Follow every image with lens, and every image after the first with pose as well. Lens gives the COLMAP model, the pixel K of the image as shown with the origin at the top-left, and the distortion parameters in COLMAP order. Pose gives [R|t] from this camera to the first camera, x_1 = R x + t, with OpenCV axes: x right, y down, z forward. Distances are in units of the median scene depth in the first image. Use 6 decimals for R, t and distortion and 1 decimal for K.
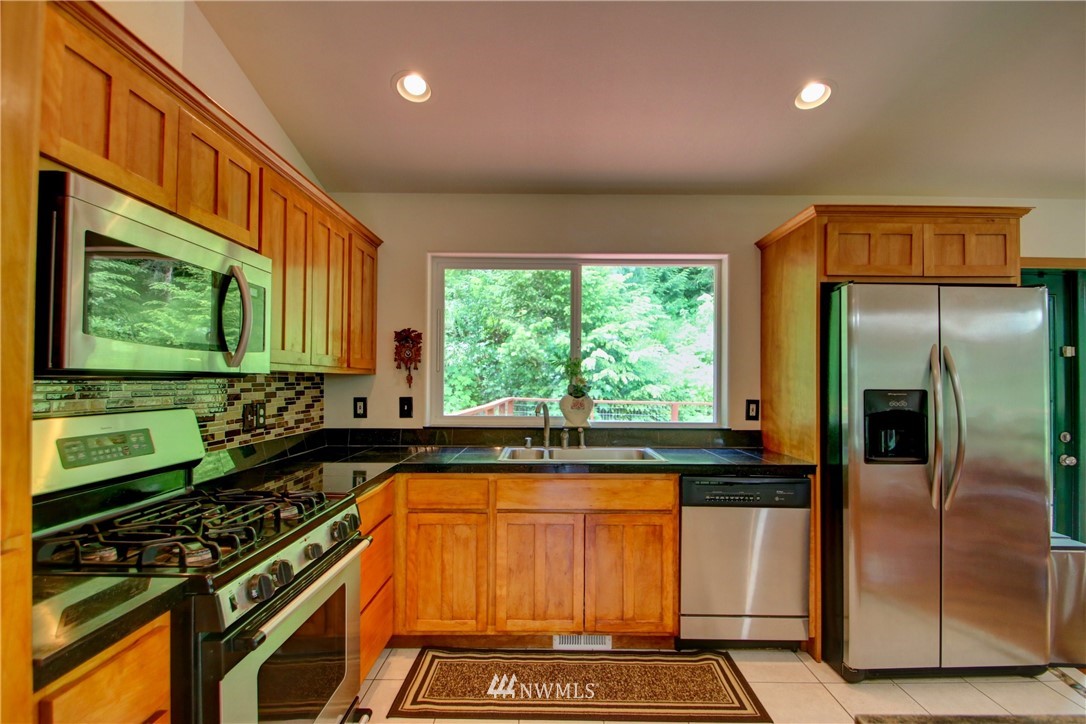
lens RADIAL K [[508.6, 0, 549.6], [0, 508.6, 375.5], [0, 0, 1]] dist [0.015728, -0.018616]
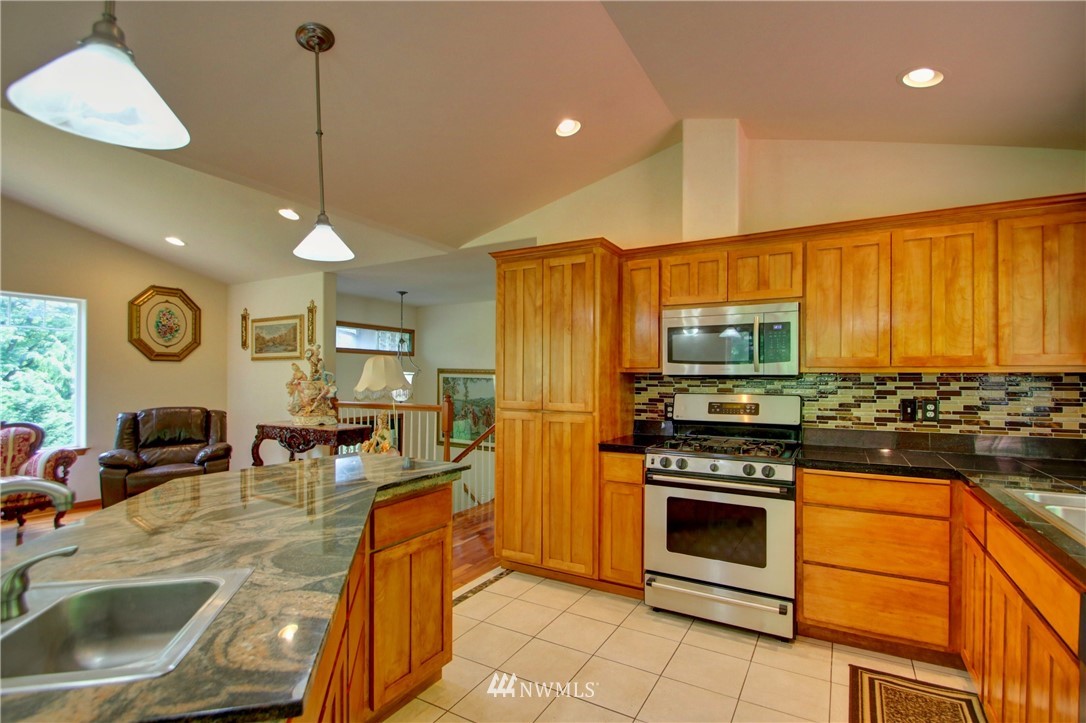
lens RADIAL K [[508.6, 0, 549.6], [0, 508.6, 375.0], [0, 0, 1]] dist [0.015728, -0.018616]
pose [[-0.495108, -0.009688, -0.868777, 0.859112], [0.004200, 0.999899, -0.013544, 0.010109], [0.868821, -0.010355, -0.495017, 0.805632]]
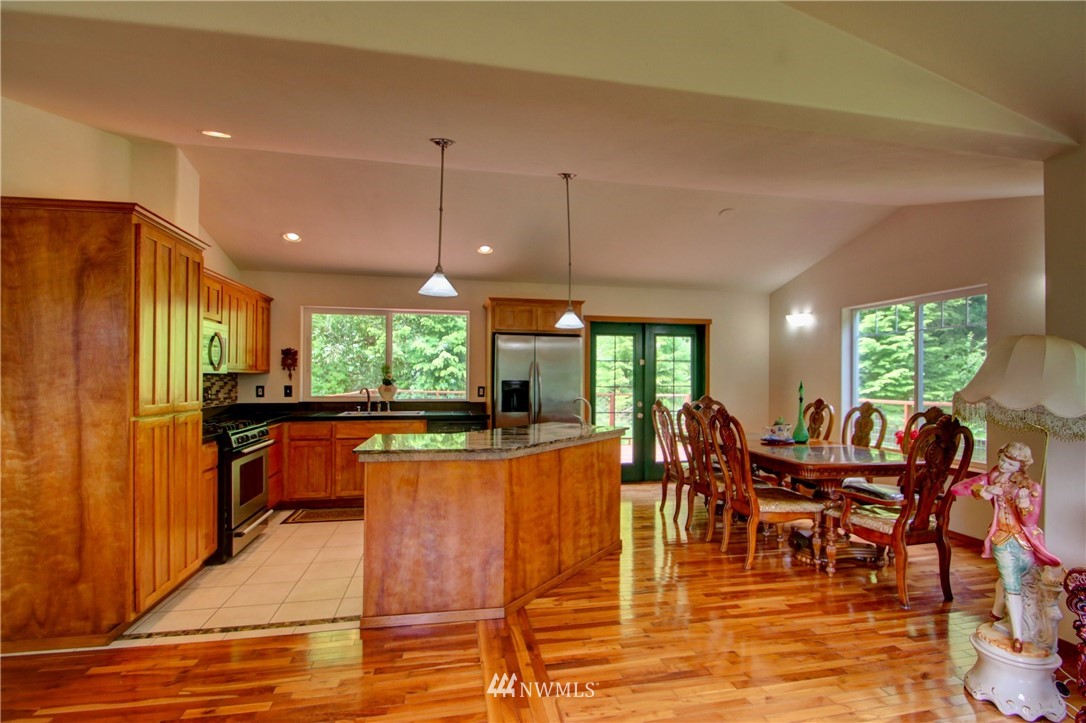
lens RADIAL K [[508.6, 0, 549.6], [0, 508.6, 375.0], [0, 0, 1]] dist [0.015728, -0.018616]
pose [[0.978982, 0.000898, 0.203946, 0.322202], [-0.002362, 0.999973, 0.006933, -0.011934], [-0.203934, -0.007269, 0.978958, -1.202600]]
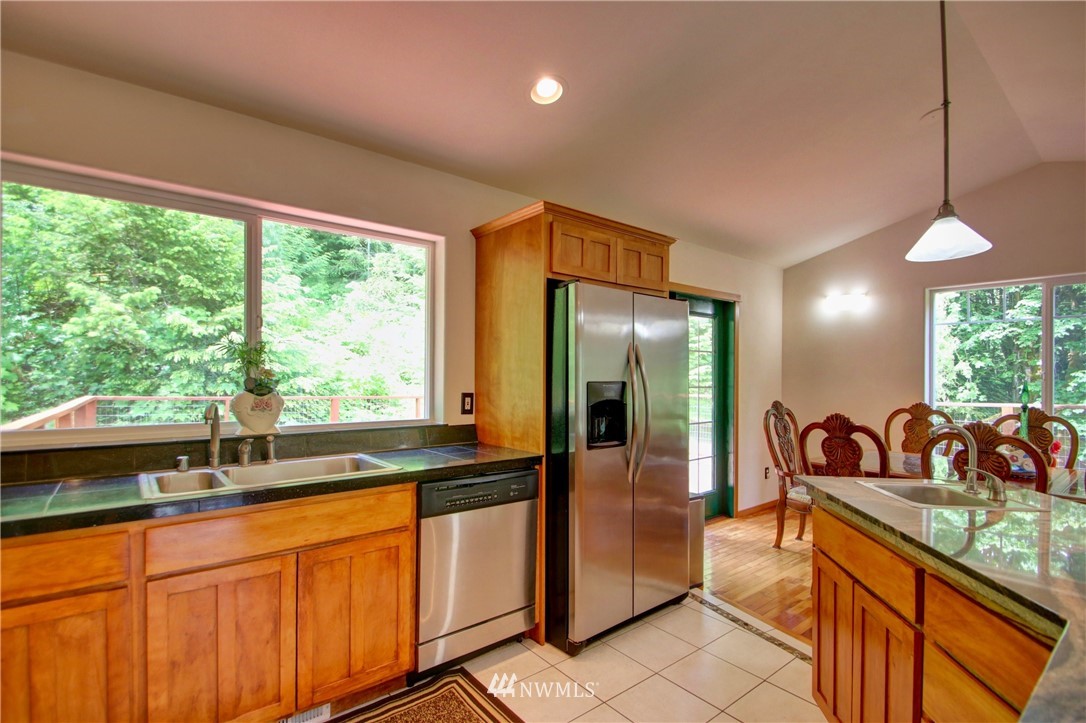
lens RADIAL K [[508.6, 0, 549.6], [0, 508.6, 375.0], [0, 0, 1]] dist [0.015728, -0.018616]
pose [[0.770410, -0.000445, 0.637548, -0.119998], [-0.009011, 0.999892, 0.011586, 0.001892], [-0.637485, -0.014671, 0.770323, 0.200070]]
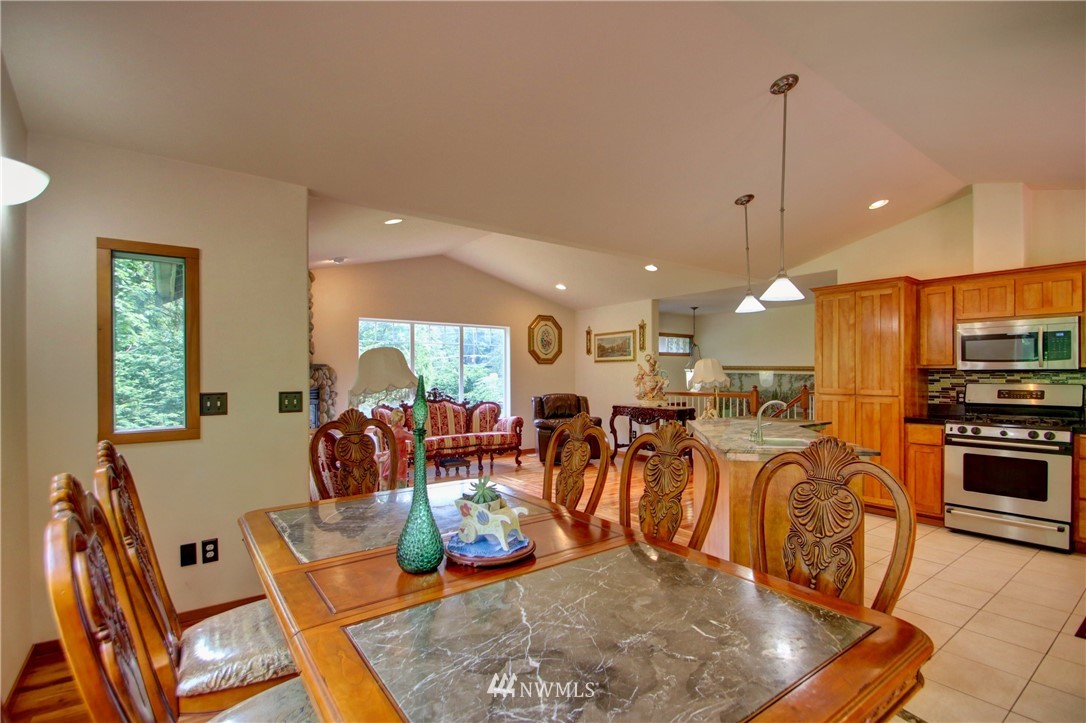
lens RADIAL K [[508.6, 0, 549.6], [0, 508.6, 375.0], [0, 0, 1]] dist [0.015728, -0.018616]
pose [[-0.799966, 0.001901, -0.600042, 1.825868], [0.008349, 0.999933, -0.007962, 0.013845], [0.599987, -0.011379, -0.799929, 0.992677]]
